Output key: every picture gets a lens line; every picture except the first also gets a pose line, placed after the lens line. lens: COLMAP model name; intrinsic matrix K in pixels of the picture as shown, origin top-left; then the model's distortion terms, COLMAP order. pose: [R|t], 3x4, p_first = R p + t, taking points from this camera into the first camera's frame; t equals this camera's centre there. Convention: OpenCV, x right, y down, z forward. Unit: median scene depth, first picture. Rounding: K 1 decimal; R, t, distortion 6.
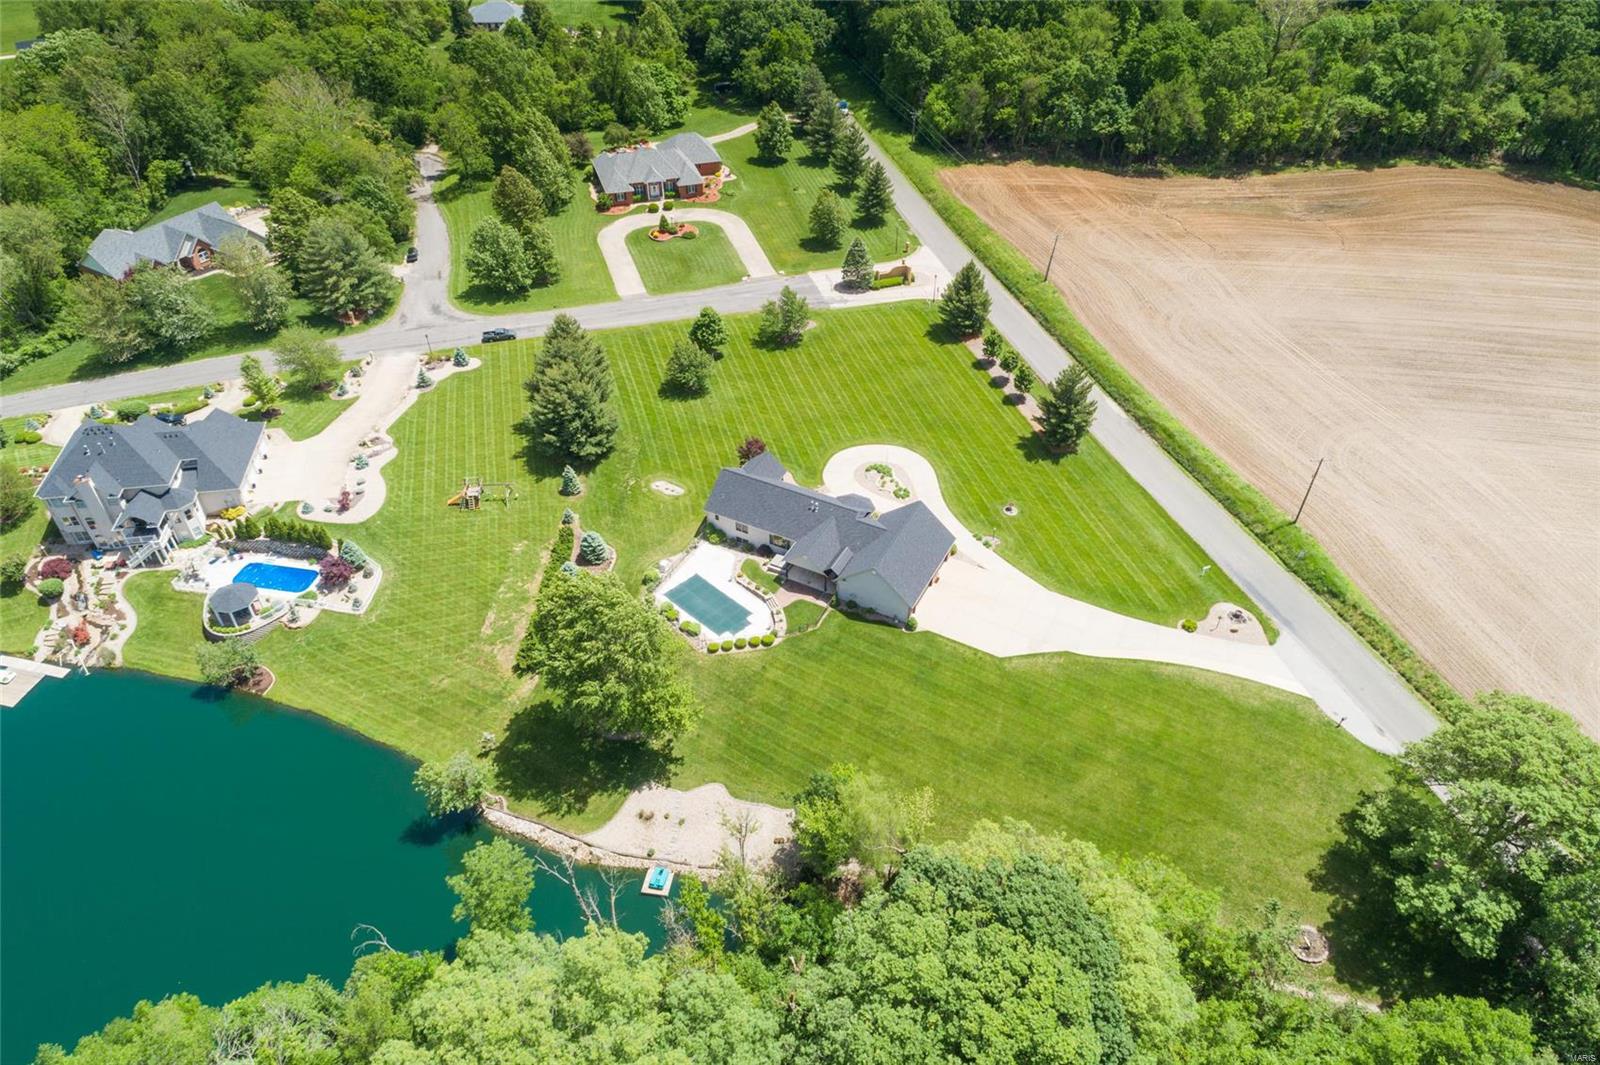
lens RADIAL K [[1029.6, 0, 798.8], [0, 1029.6, 536.7], [0, 0, 1]] dist [0.183788, -0.170462]
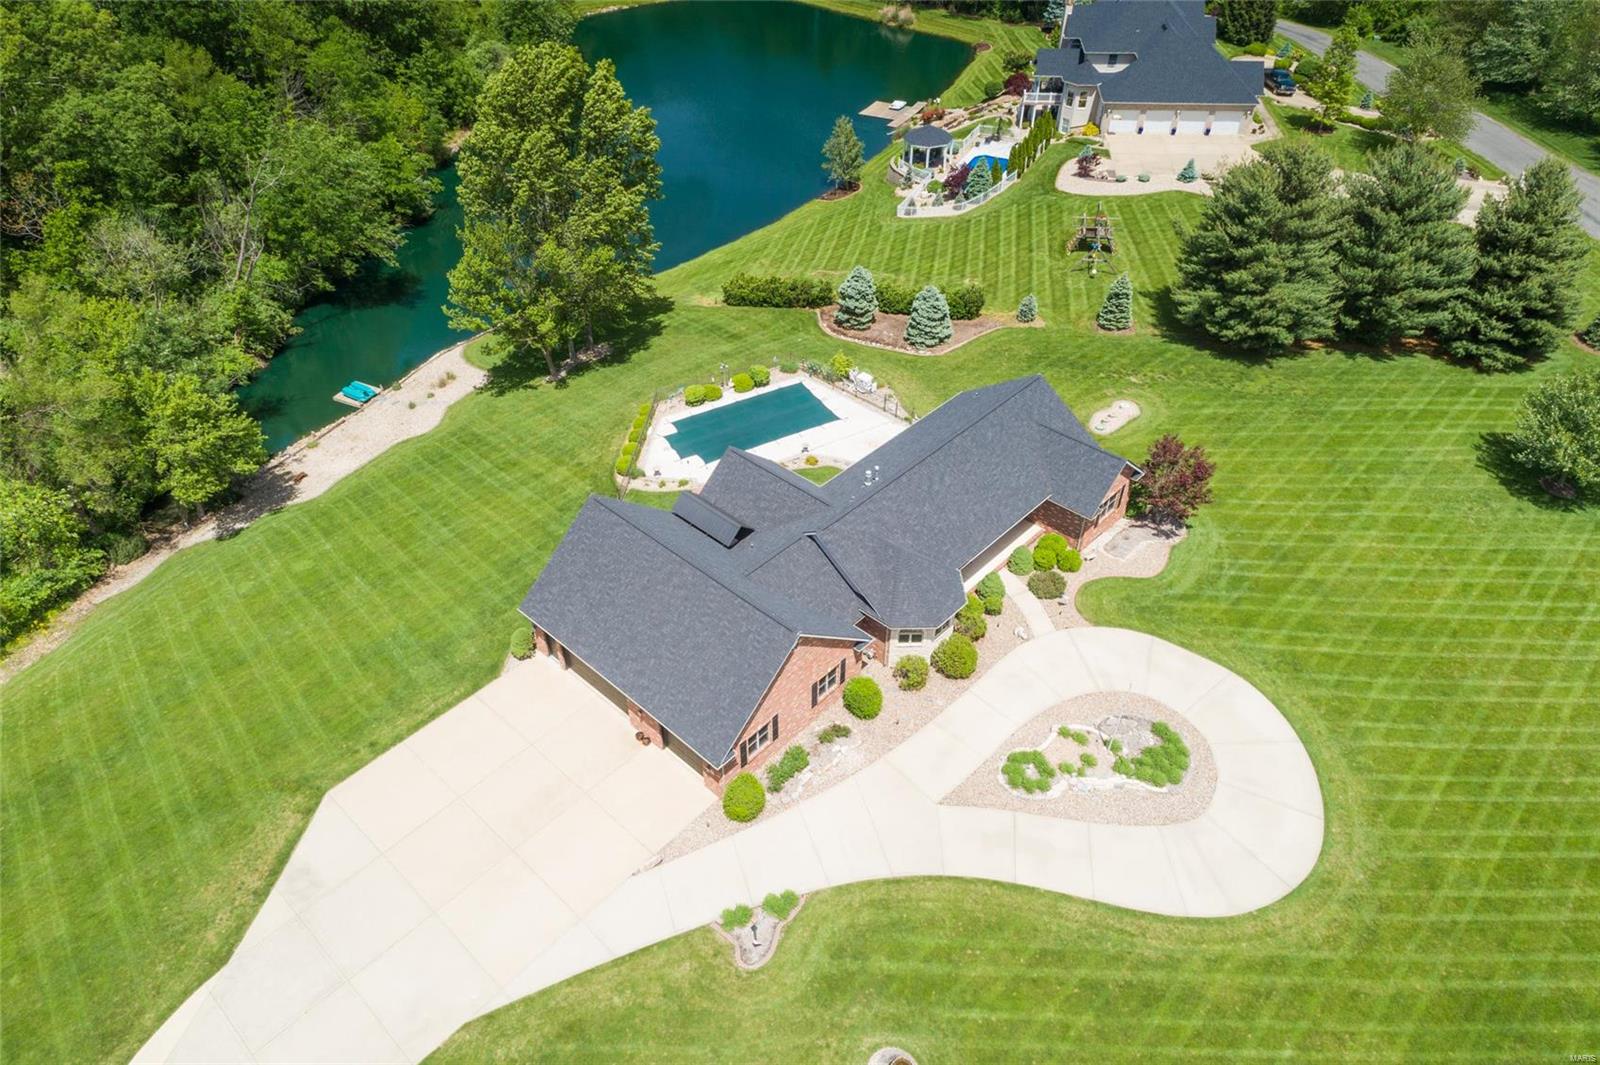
lens RADIAL K [[1029.6, 0, 798.8], [0, 1029.6, 536.7], [0, 0, 1]] dist [0.183788, -0.170462]
pose [[-0.265573, 0.620824, -0.737597, 0.338485], [-0.624945, 0.471707, 0.622041, -0.254087], [0.734108, 0.626155, 0.262708, 0.856655]]
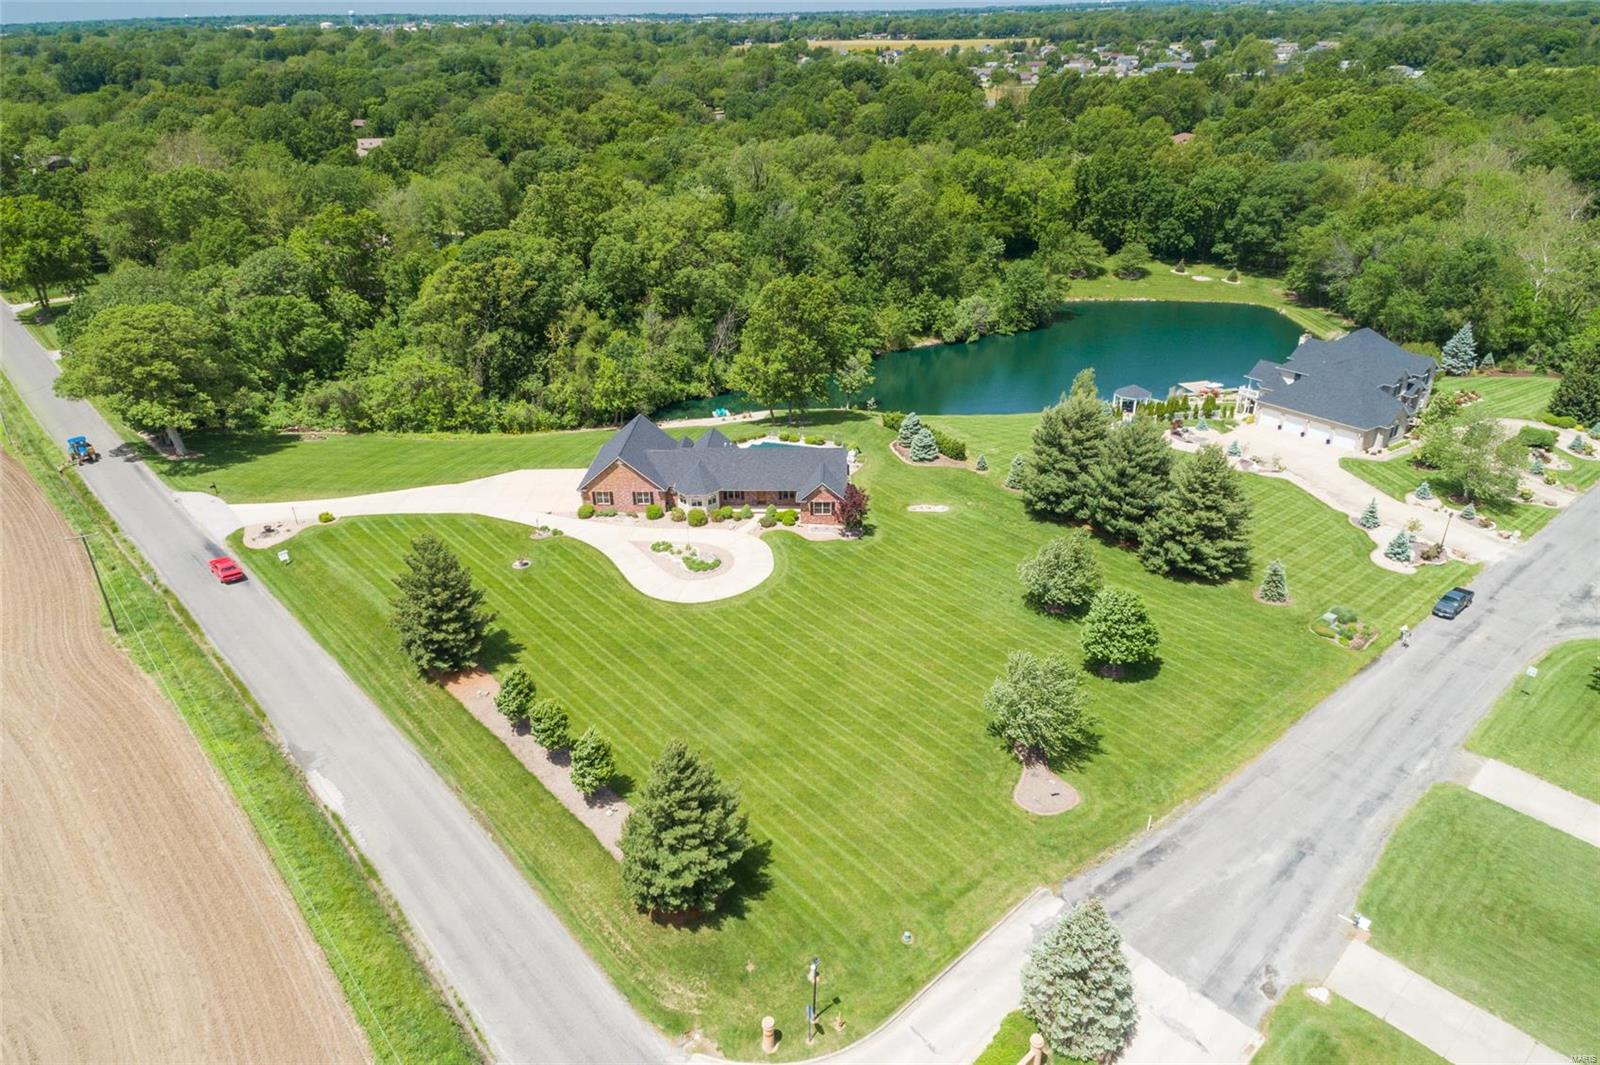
lens RADIAL K [[1029.6, 0, 798.8], [0, 1029.6, 536.7], [0, 0, 1]] dist [0.183788, -0.170462]
pose [[-0.904095, 0.200821, -0.377203, 0.319864], [-0.265099, 0.428738, 0.863659, -0.804198], [0.335162, 0.880826, -0.334382, 1.368428]]
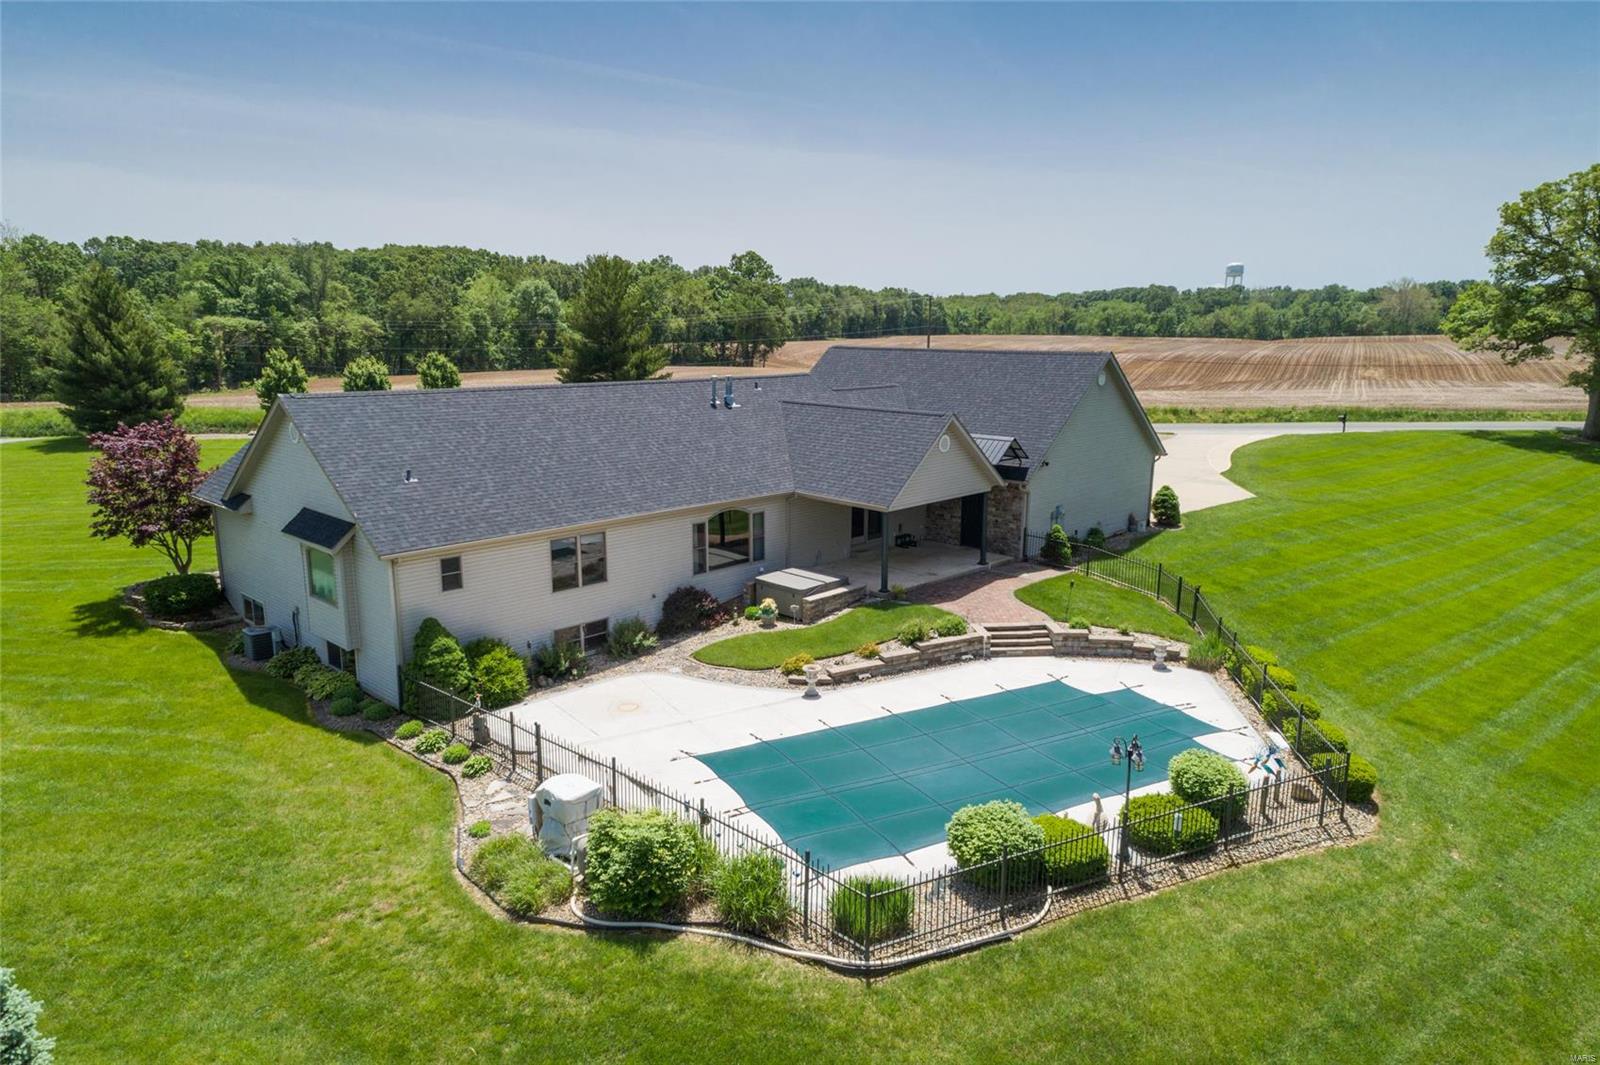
lens RADIAL K [[1029.6, 0, 798.8], [0, 1029.6, 536.7], [0, 0, 1]] dist [0.183788, -0.170462]
pose [[0.298713, -0.200576, 0.933027, -0.242405], [0.616679, 0.786706, -0.028312, 0.021698], [-0.728339, 0.583835, 0.358691, 0.880196]]
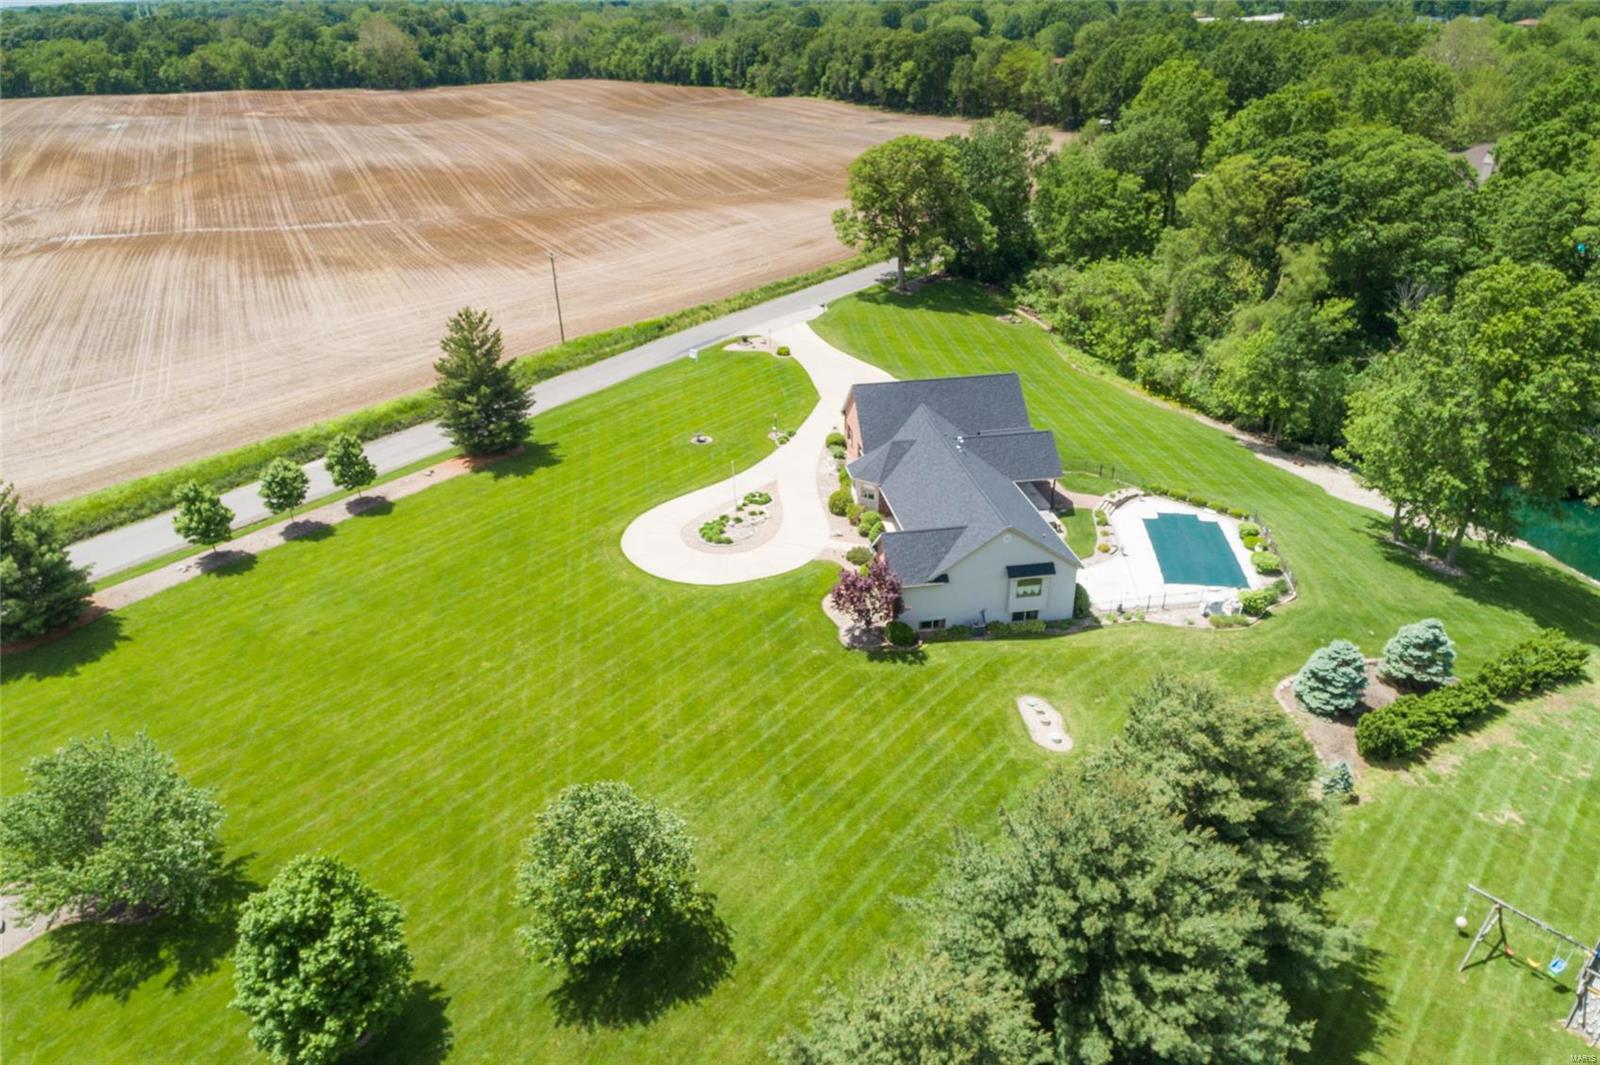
lens RADIAL K [[1029.6, 0, 798.8], [0, 1029.6, 536.7], [0, 0, 1]] dist [0.183788, -0.170462]
pose [[-0.589905, -0.362894, 0.721332, -0.365027], [0.533600, 0.495276, 0.685545, -0.445351], [-0.606039, 0.789310, -0.098525, 1.121056]]
